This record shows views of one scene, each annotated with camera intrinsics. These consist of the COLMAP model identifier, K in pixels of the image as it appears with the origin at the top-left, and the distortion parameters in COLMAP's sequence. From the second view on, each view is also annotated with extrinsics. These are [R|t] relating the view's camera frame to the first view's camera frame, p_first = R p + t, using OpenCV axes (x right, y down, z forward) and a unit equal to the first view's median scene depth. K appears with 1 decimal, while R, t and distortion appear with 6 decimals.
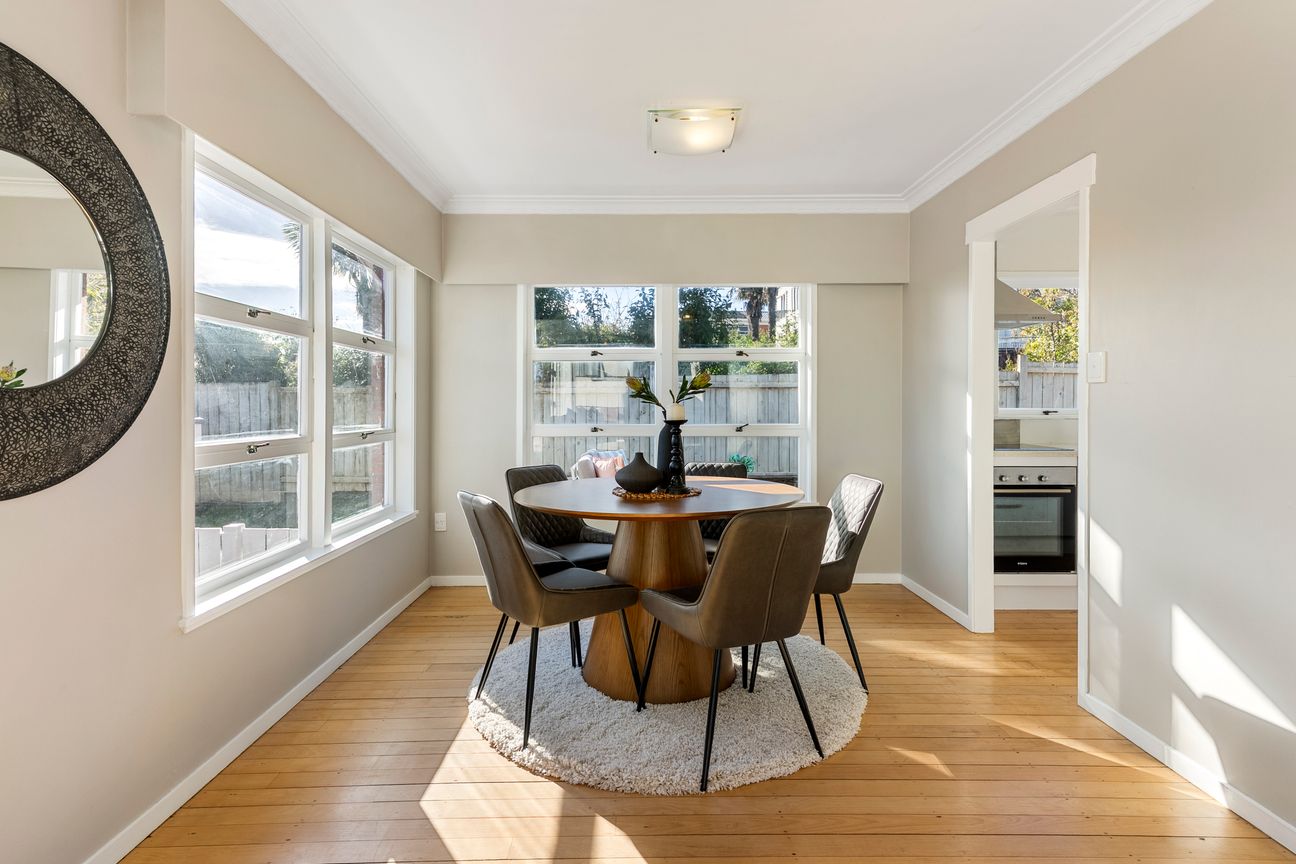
lens RADIAL K [[621.9, 0, 648.0], [0, 621.9, 393.0], [0, 0, 1]] dist [0.002273, 0.000095]
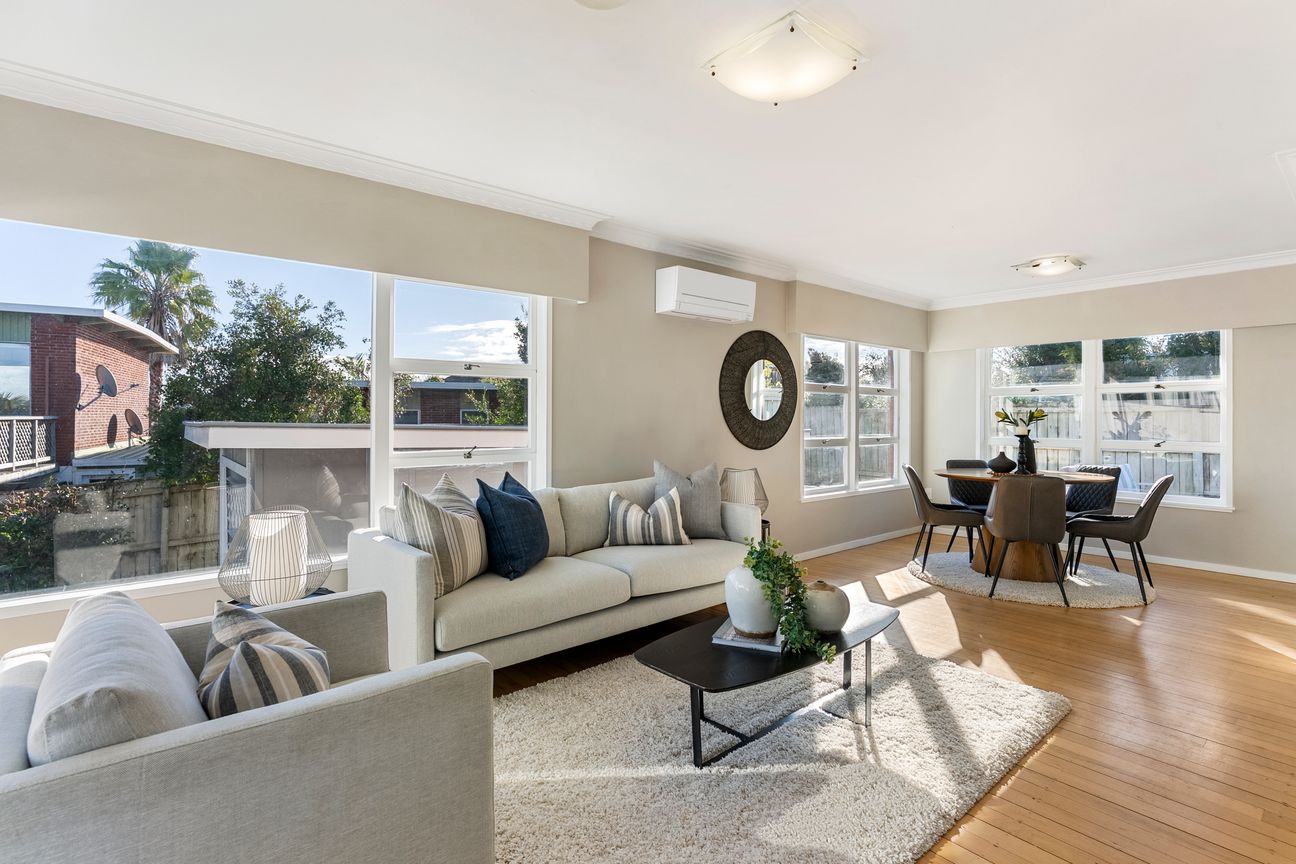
lens RADIAL K [[609.5, 0, 648.0], [0, 609.5, 432.0], [0, 0, 1]] dist [0.000618, 0.000080]
pose [[0.629378, 0.020284, -0.776834, 0.714779], [0.009465, 0.999385, 0.033764, -0.033952], [0.777042, -0.028603, 0.628799, -0.945718]]
